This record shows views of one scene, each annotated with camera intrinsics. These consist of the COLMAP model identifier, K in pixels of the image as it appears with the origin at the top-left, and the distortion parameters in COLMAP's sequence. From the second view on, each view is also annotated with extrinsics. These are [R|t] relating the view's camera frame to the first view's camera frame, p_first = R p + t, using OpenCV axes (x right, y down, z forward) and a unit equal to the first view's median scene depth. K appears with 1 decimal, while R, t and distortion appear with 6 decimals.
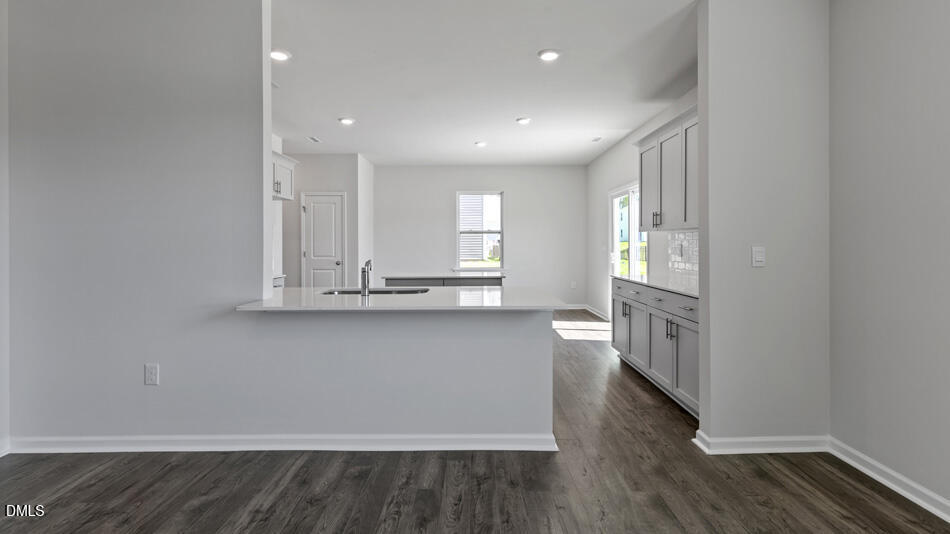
lens RADIAL K [[436.3, 0, 476.6], [0, 436.3, 247.9], [0, 0, 1]] dist [0.011124, -0.001335]
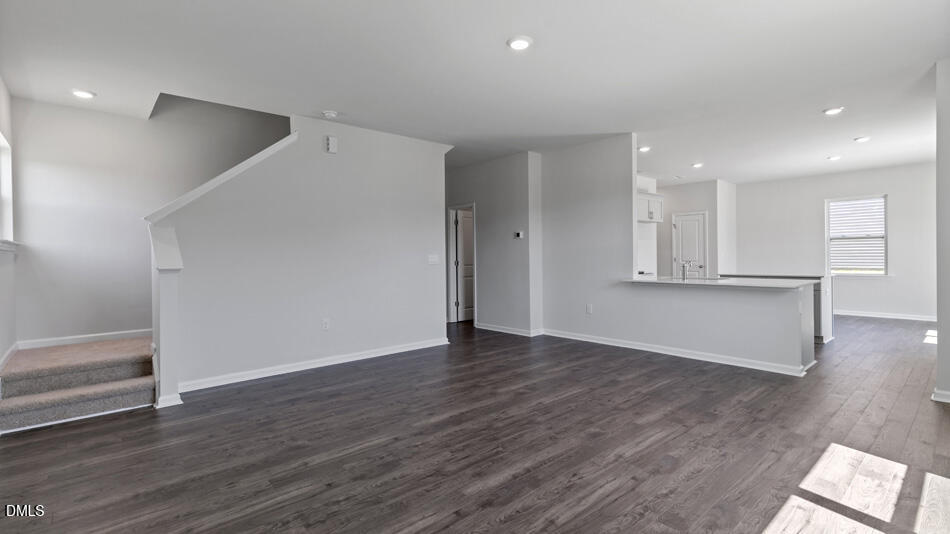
lens RADIAL K [[436.3, 0, 481.5], [0, 436.3, 258.0], [0, 0, 1]] dist [0.011124, -0.001335]
pose [[0.664515, -0.002236, -0.747272, 0.367758], [0.004733, 0.999988, 0.001216, 0.008335], [0.747260, -0.004345, 0.664517, -0.580752]]
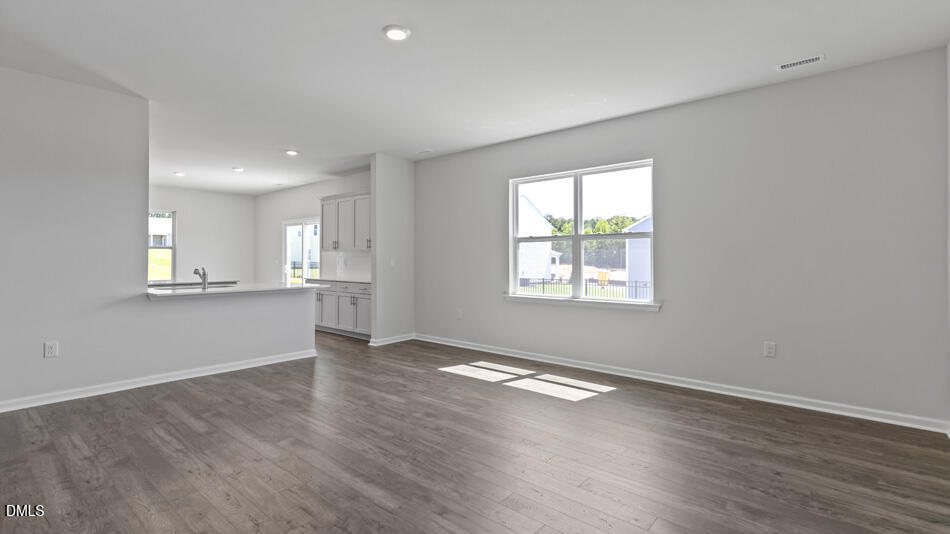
lens RADIAL K [[436.3, 0, 475.6], [0, 436.3, 259.0], [0, 0, 1]] dist [0.011124, -0.001335]
pose [[0.651840, 0.003585, 0.758348, -0.557009], [0.003990, 0.999959, -0.008157, 0.008638], [-0.758346, 0.008343, 0.651799, -0.580955]]
